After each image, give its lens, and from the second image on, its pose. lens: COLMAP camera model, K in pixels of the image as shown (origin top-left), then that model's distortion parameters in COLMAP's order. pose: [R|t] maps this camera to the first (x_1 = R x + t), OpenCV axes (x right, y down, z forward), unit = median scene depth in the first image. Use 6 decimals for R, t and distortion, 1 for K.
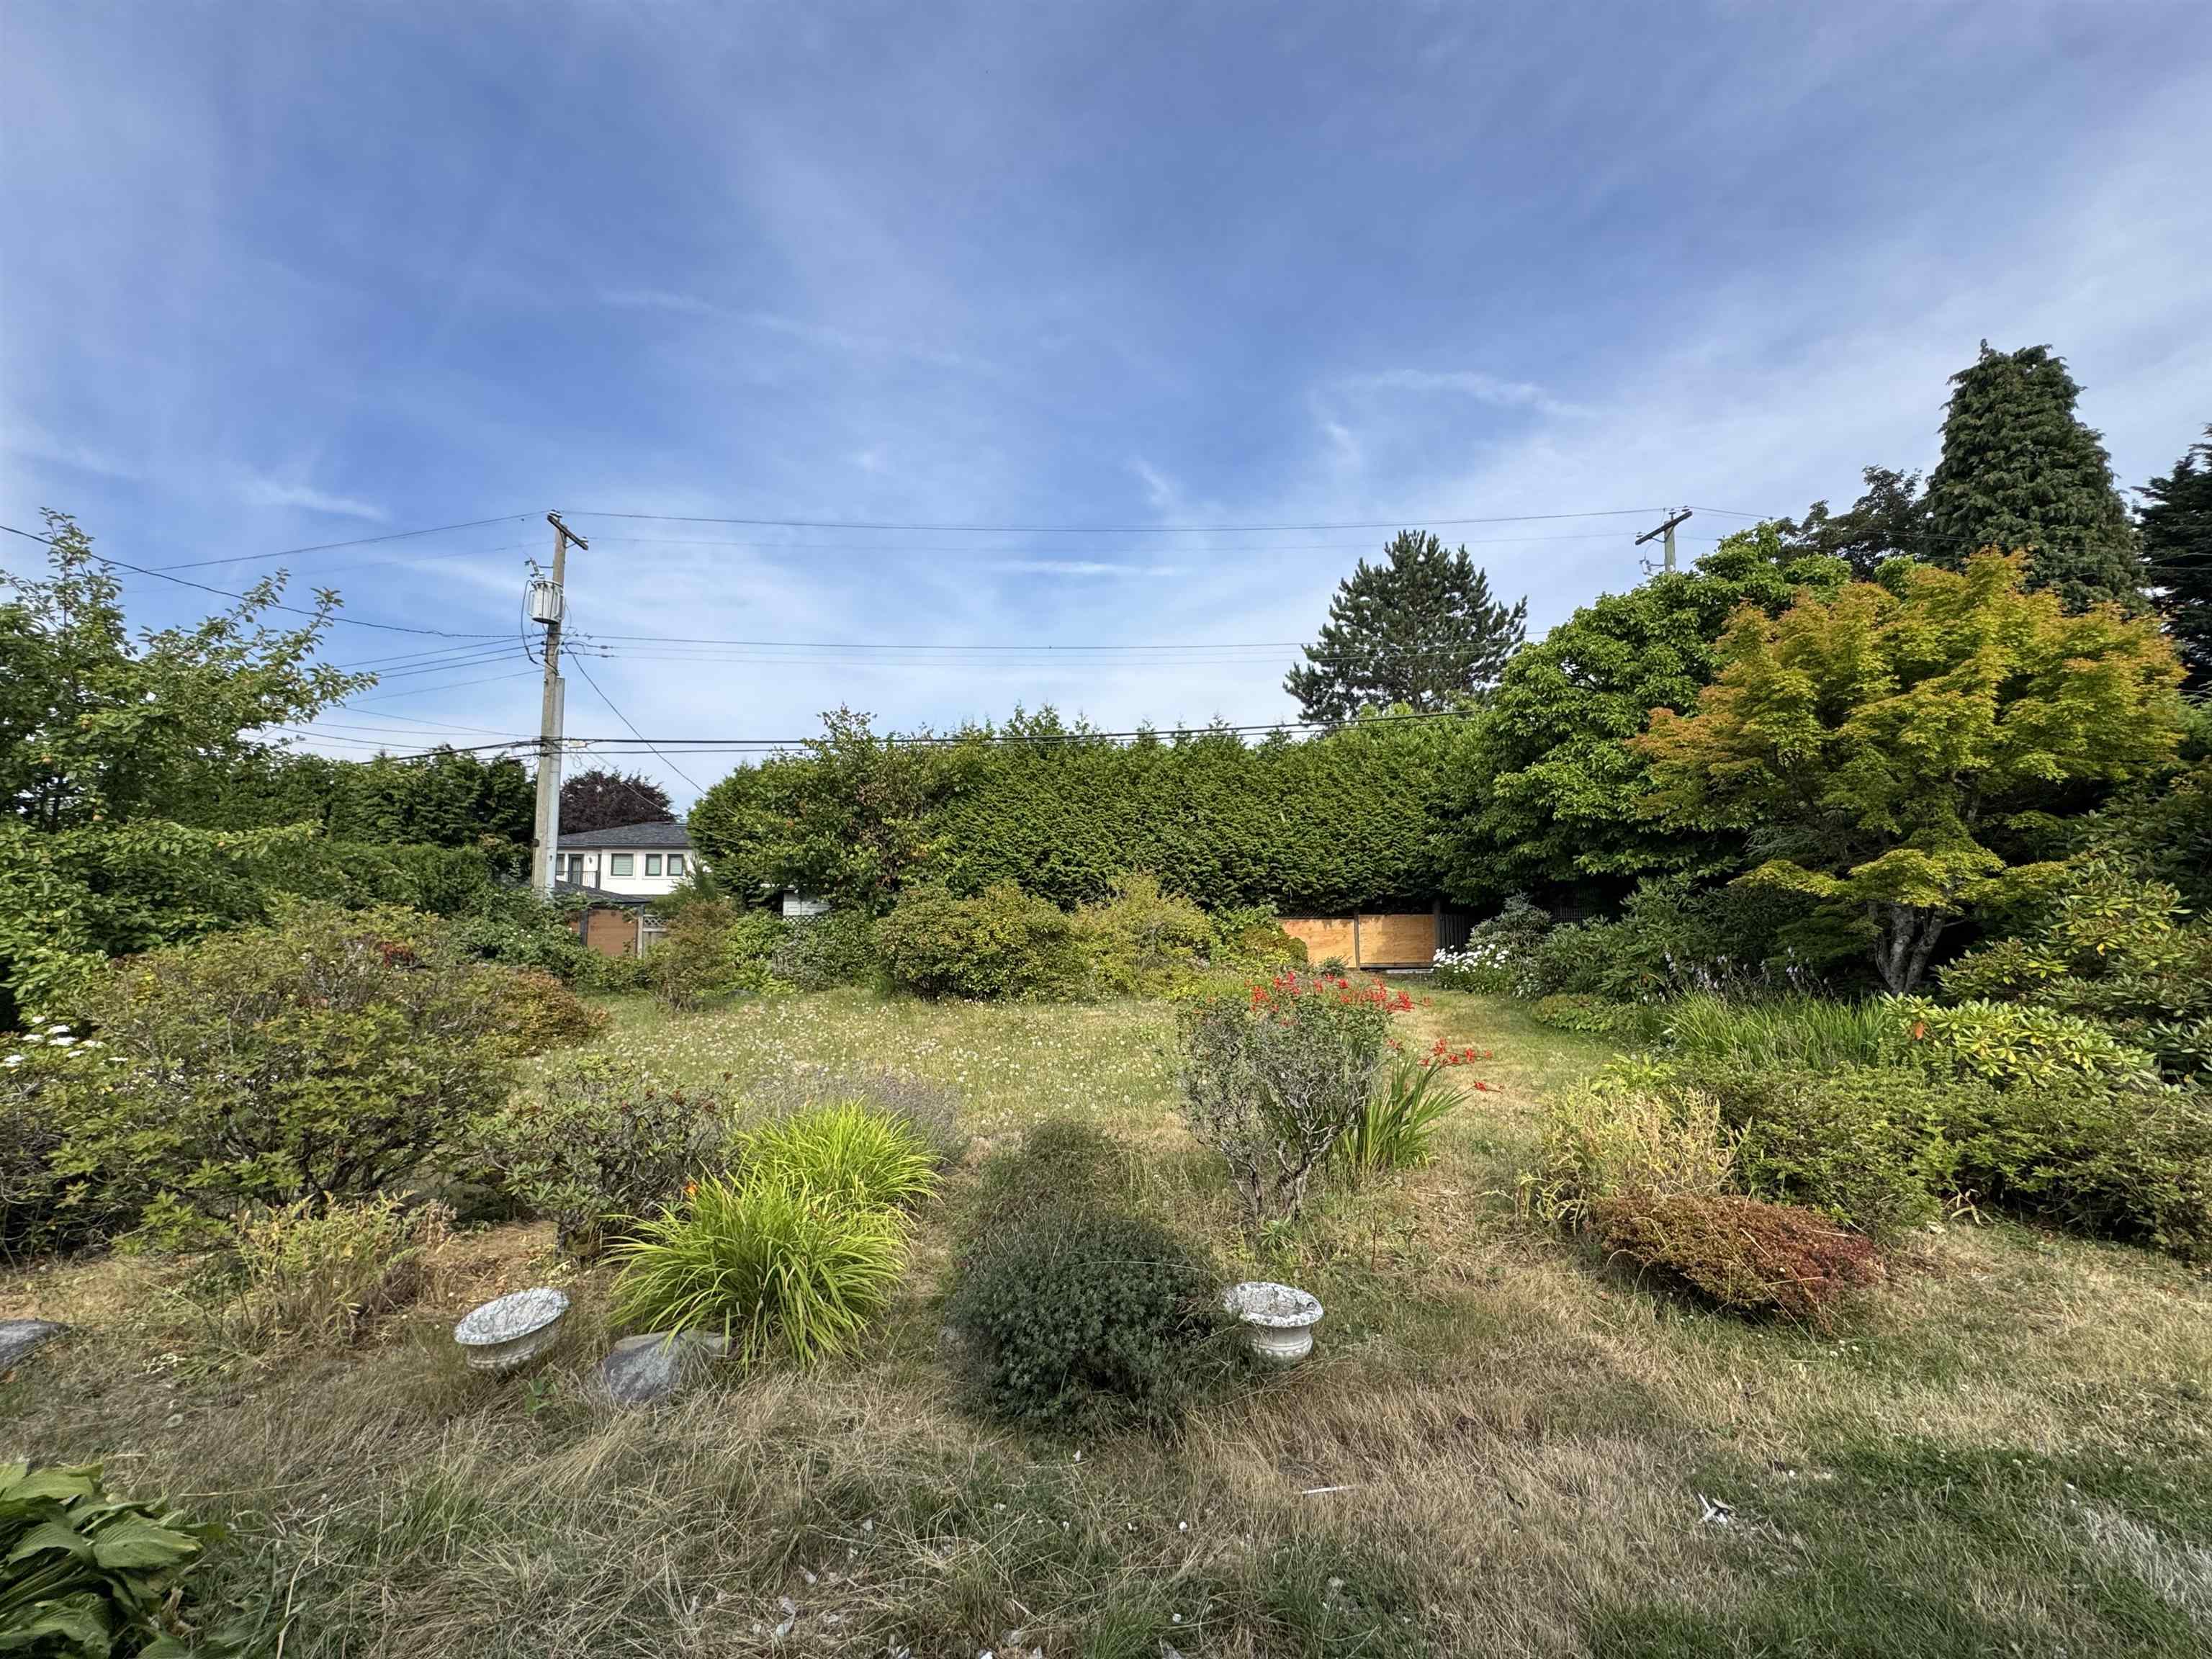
lens RADIAL K [[888.5, 0, 1108.0], [0, 888.5, 823.2], [0, 0, 1]] dist [-0.007044, 0.000333]
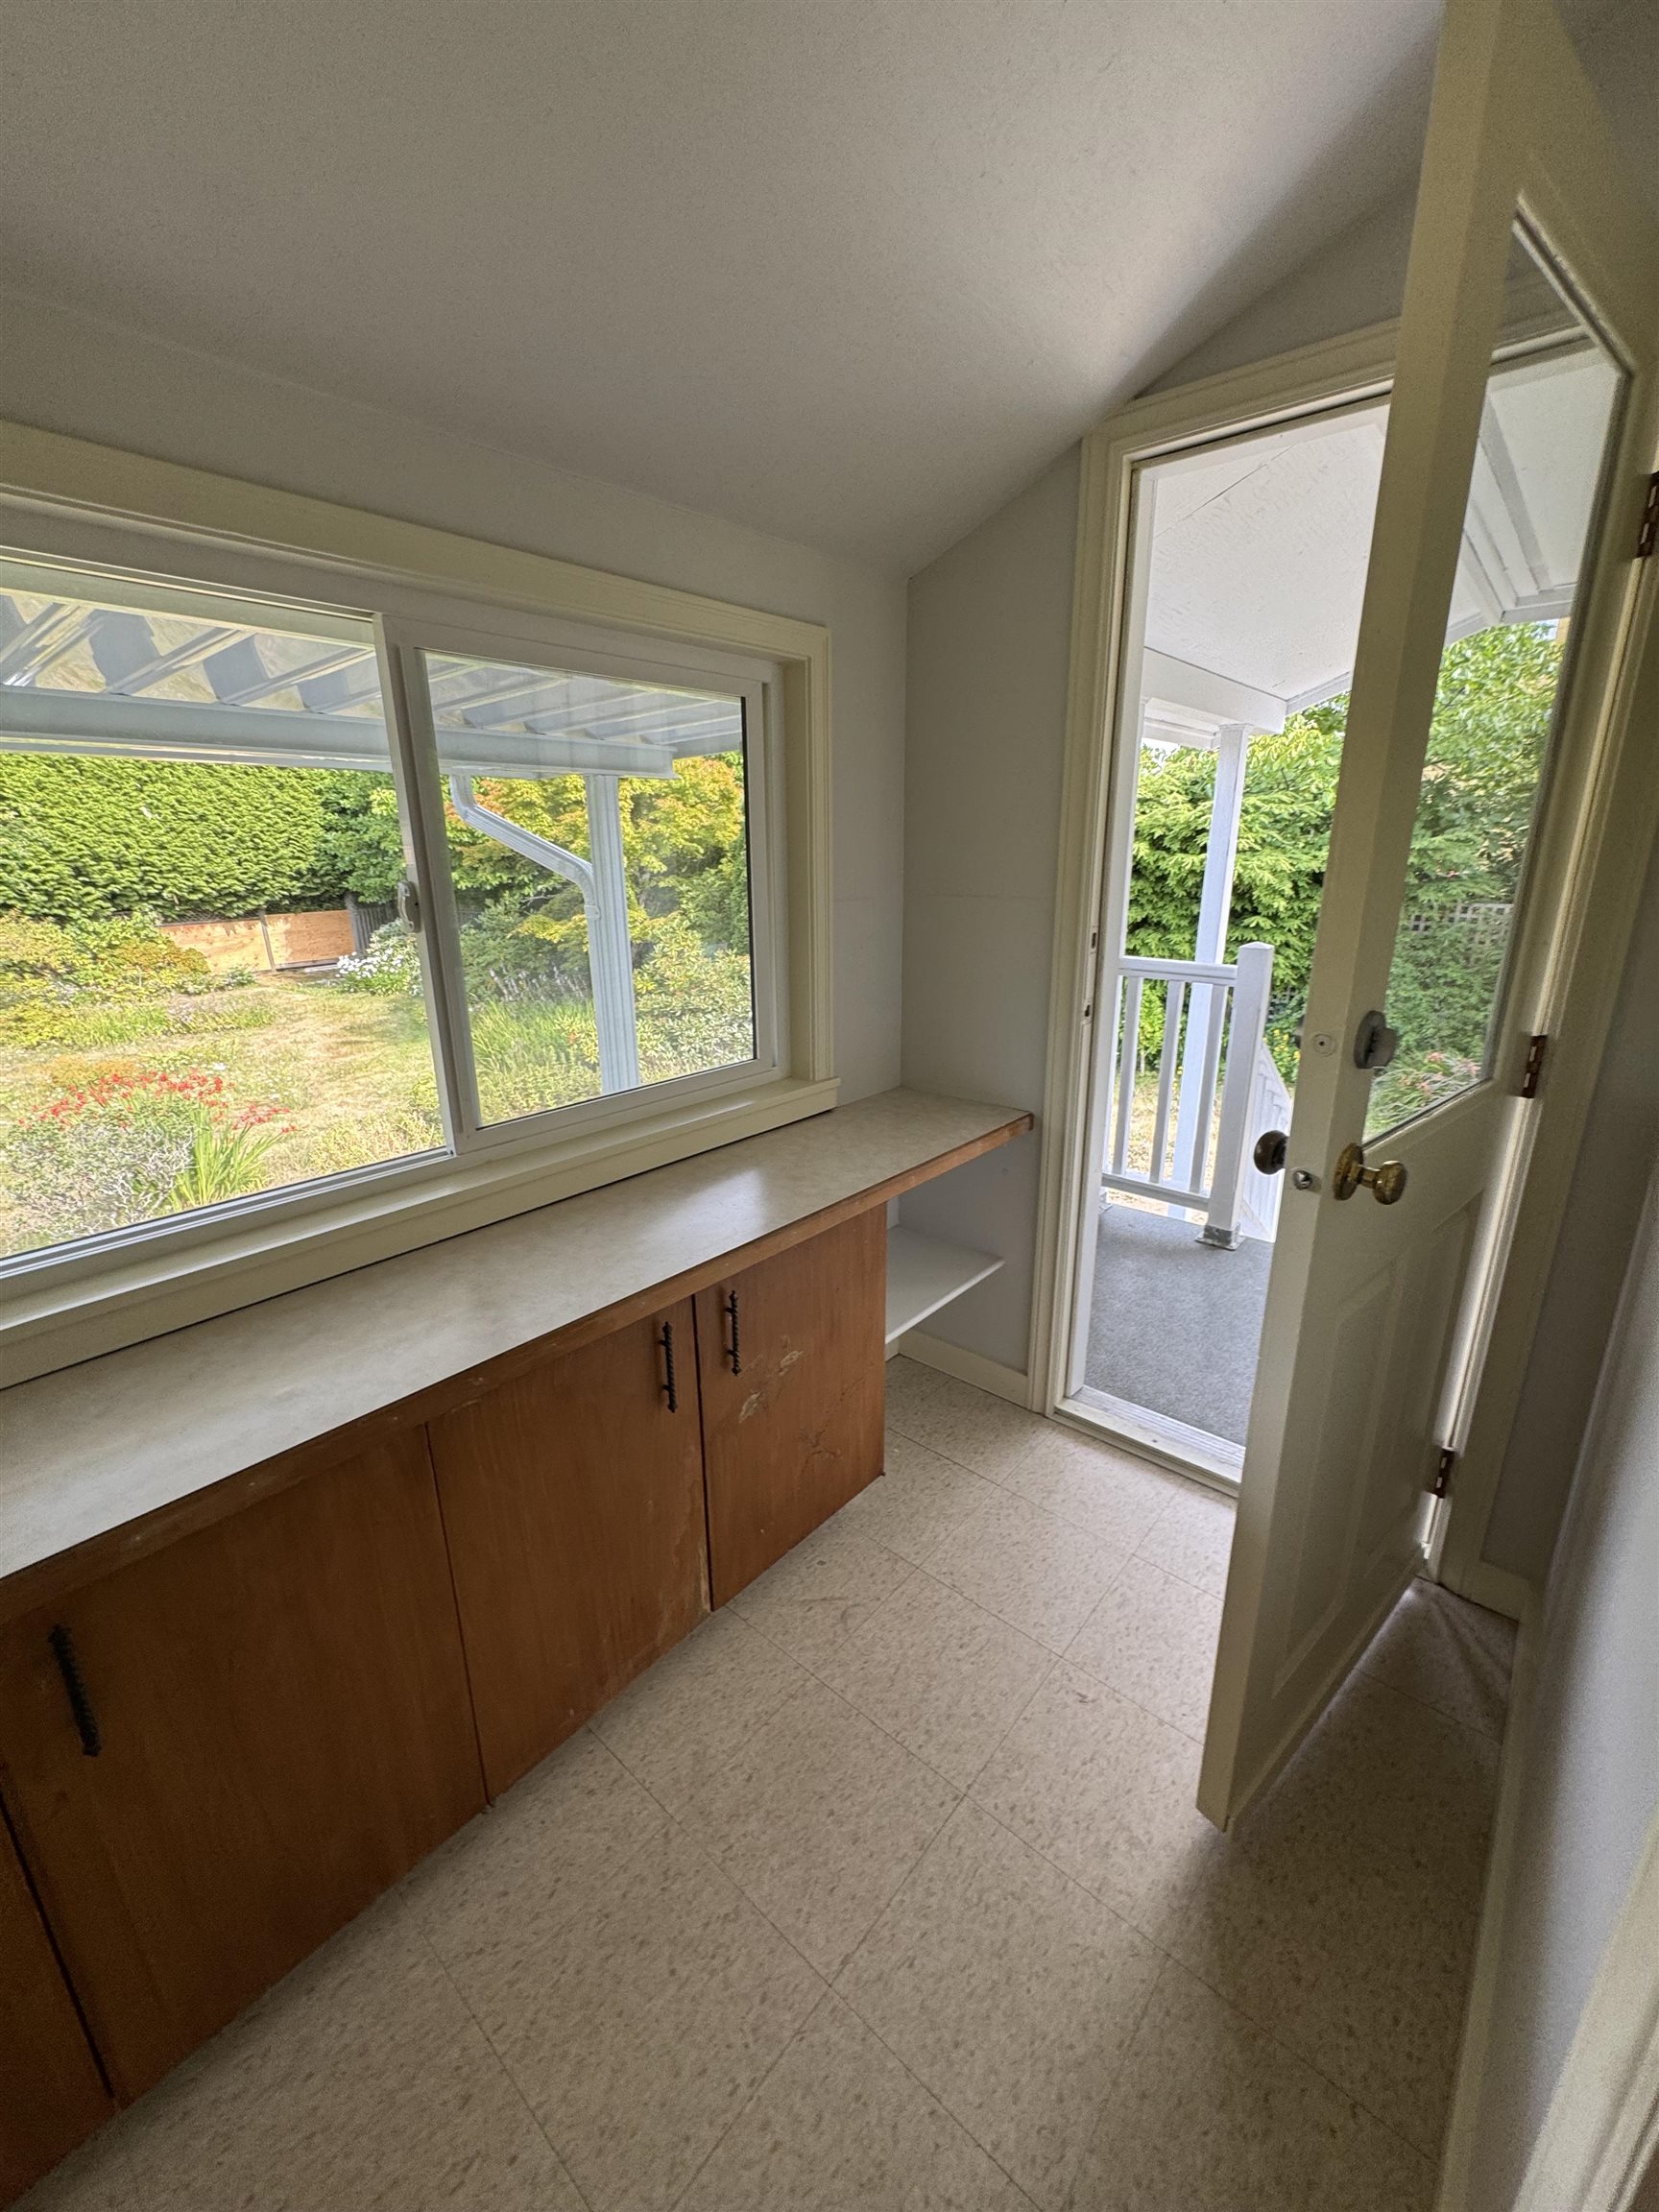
lens RADIAL K [[888.5, 0, 831.5], [0, 888.5, 1109.5], [0, 0, 1]] dist [-0.007044, 0.000333]
pose [[0.706486, -0.213513, 0.674752, 0.020993], [-0.050203, 0.935886, 0.348708, -0.071657], [-0.705944, -0.280232, 0.650471, -0.140349]]
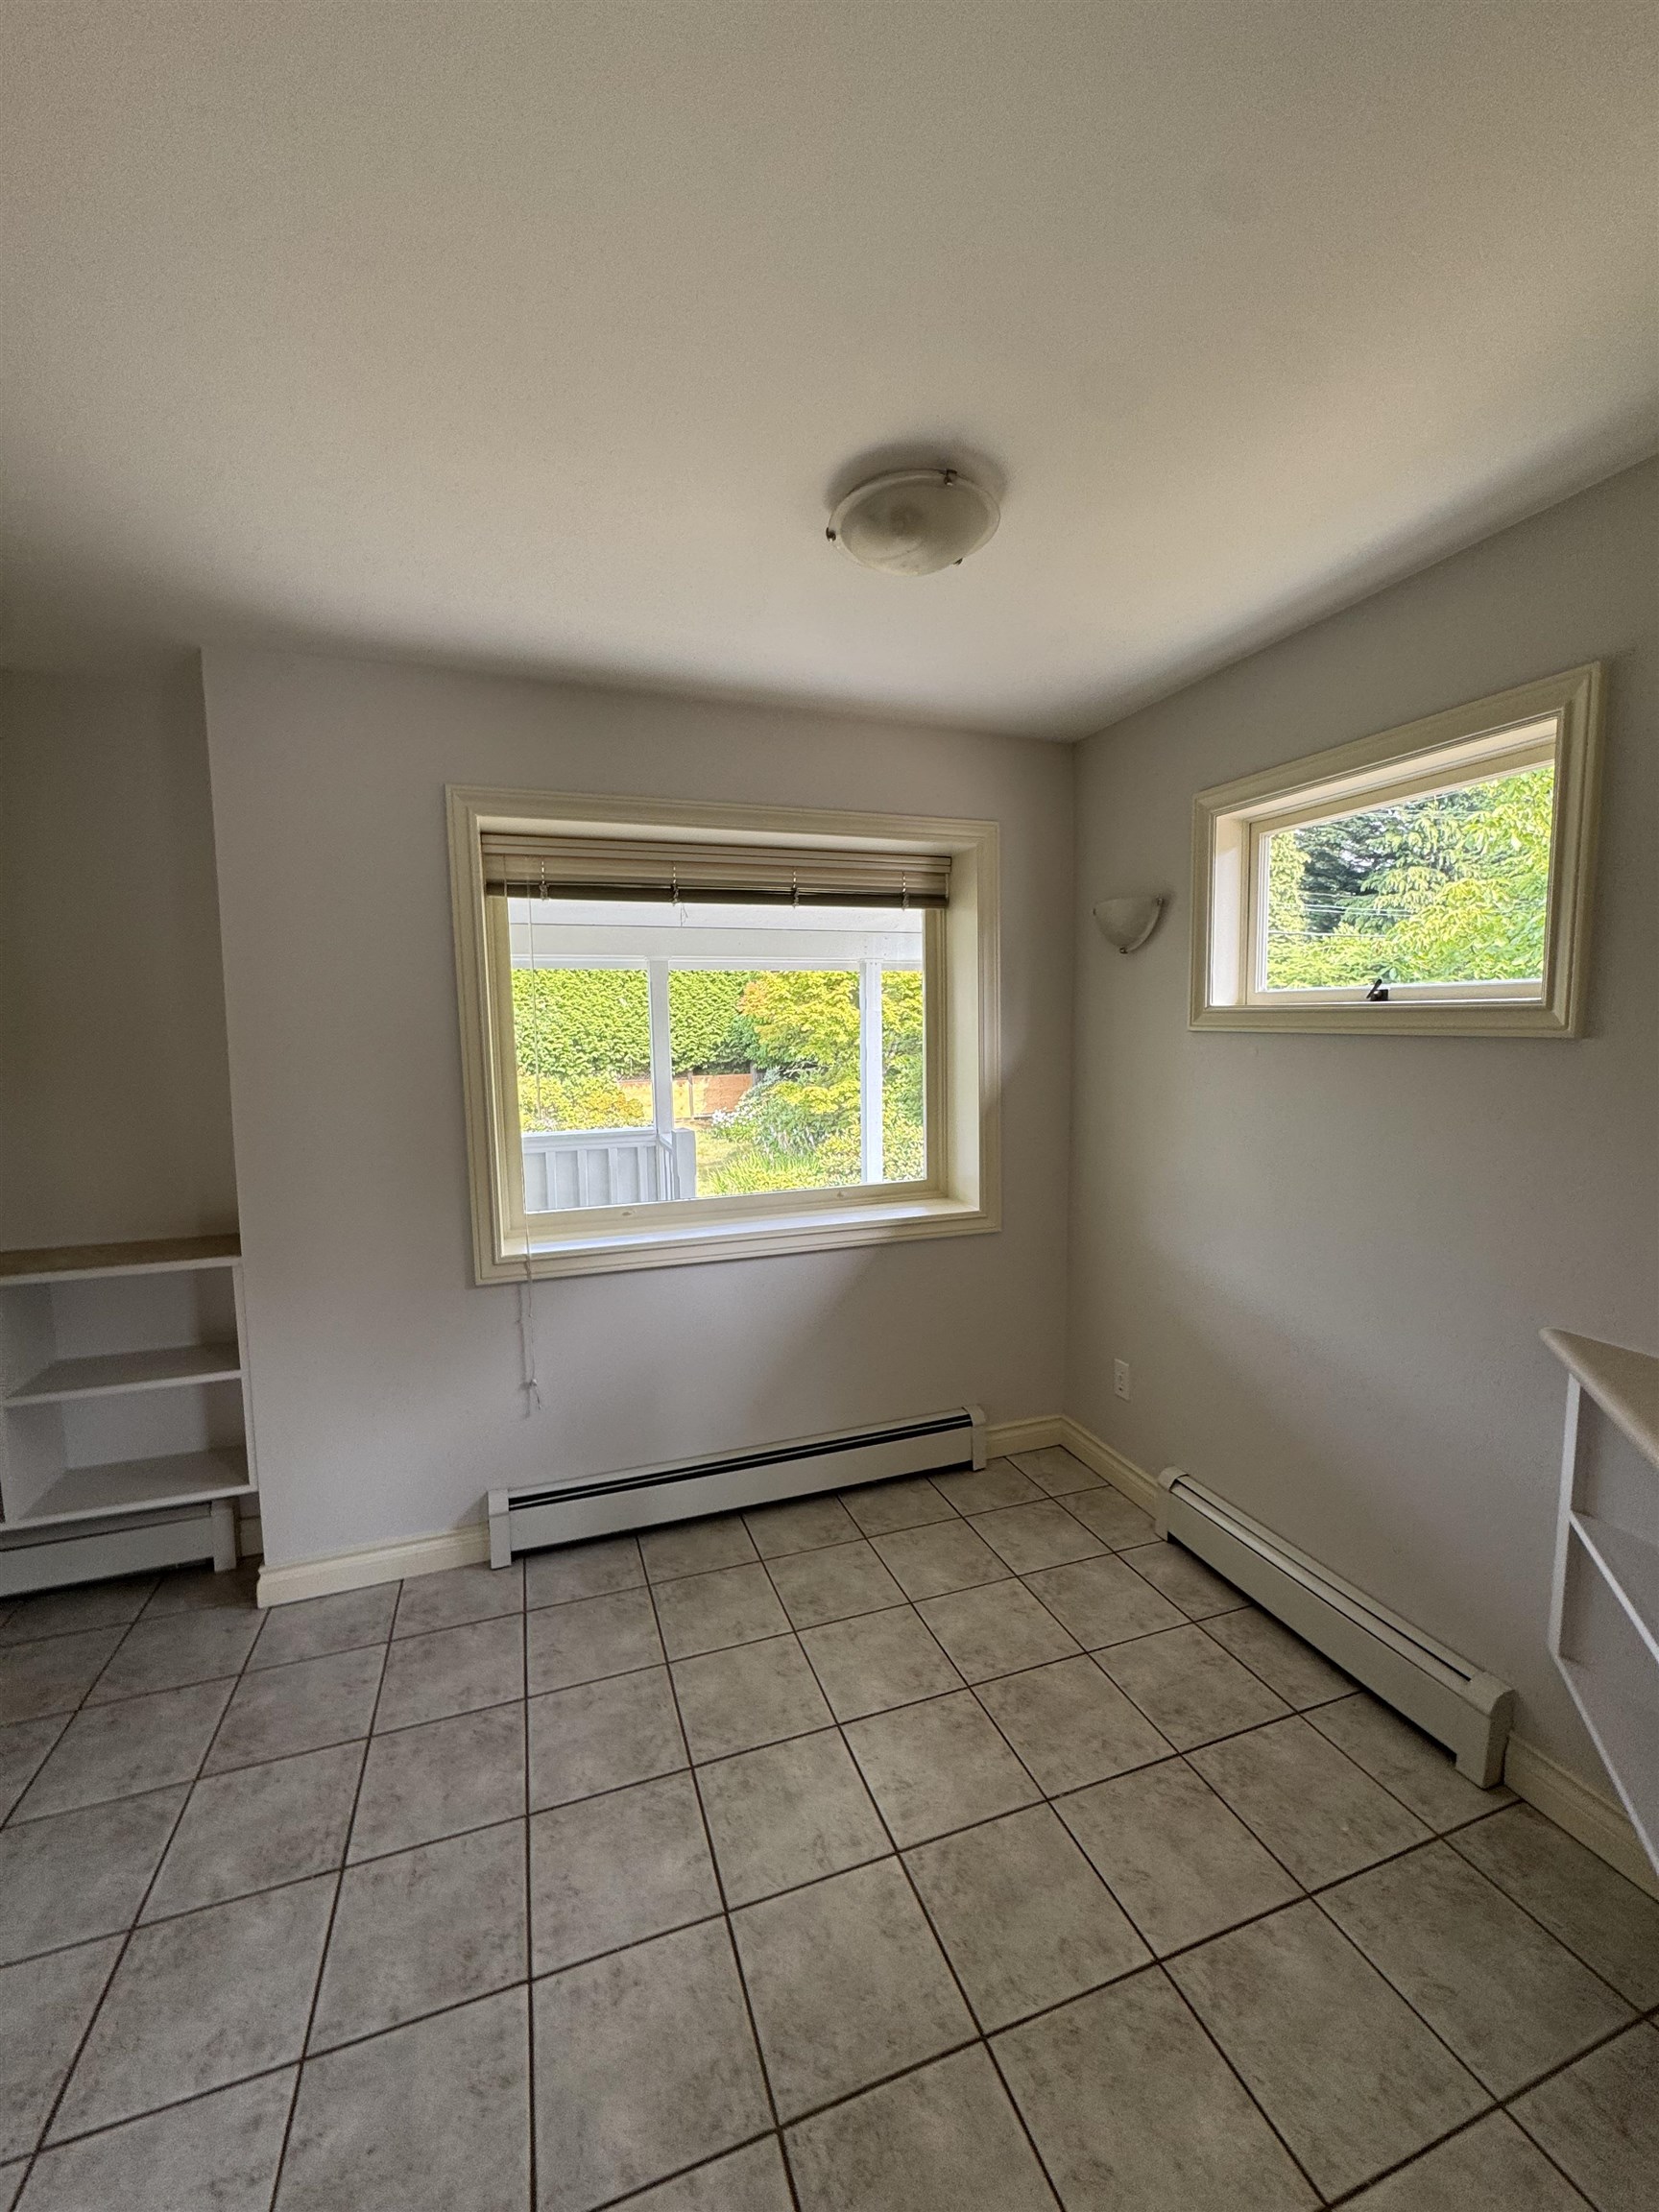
lens RADIAL K [[888.5, 0, 830.0], [0, 888.5, 1110.4], [0, 0, 1]] dist [-0.007044, 0.000333]
pose [[0.964937, -0.042195, 0.259070, 0.149665], [-0.006817, 0.982633, 0.185432, -0.089727], [-0.262395, -0.180696, 0.947891, -0.274659]]
